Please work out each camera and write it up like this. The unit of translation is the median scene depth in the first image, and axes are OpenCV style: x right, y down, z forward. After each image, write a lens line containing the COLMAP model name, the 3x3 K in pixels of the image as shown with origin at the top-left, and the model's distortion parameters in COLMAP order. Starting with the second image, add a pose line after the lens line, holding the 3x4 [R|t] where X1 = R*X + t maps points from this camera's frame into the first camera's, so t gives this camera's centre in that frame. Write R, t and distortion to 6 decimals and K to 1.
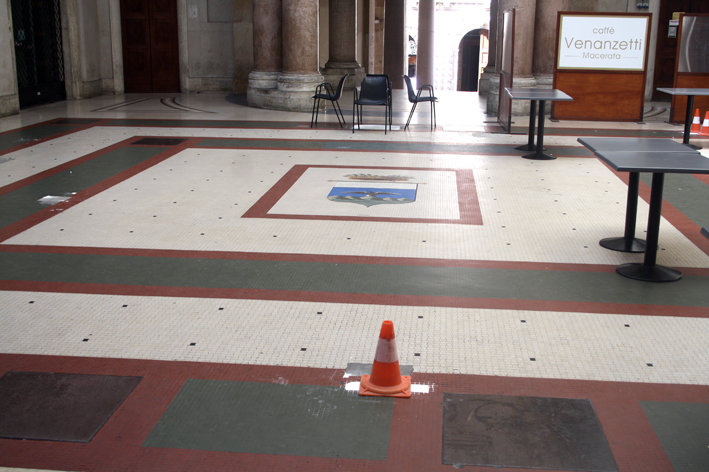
lens RADIAL K [[888.5, 0, 354.1], [0, 888.5, 236.2], [0, 0, 1]] dist [-0.115624, 0.000000]
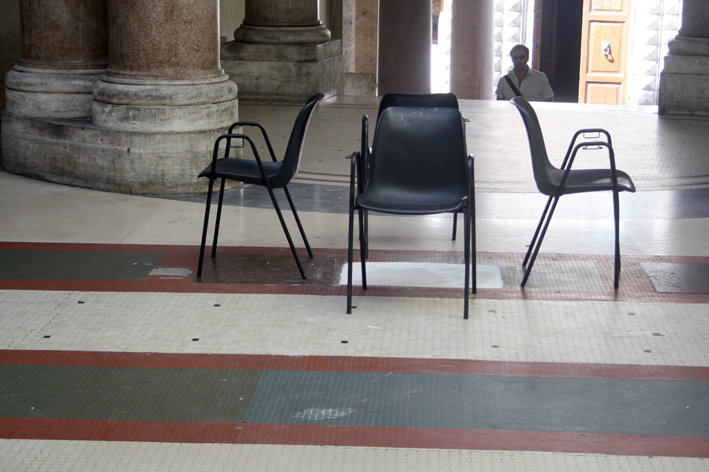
lens RADIAL K [[1801.7, 0, 354.7], [0, 1801.7, 236.3], [0, 0, 1]] dist [0.054580, 0.000000]
pose [[0.999255, -0.005090, 0.038269, -0.016674], [0.007496, 0.997986, -0.062994, -0.083905], [-0.037871, 0.063234, 0.997280, 0.346603]]
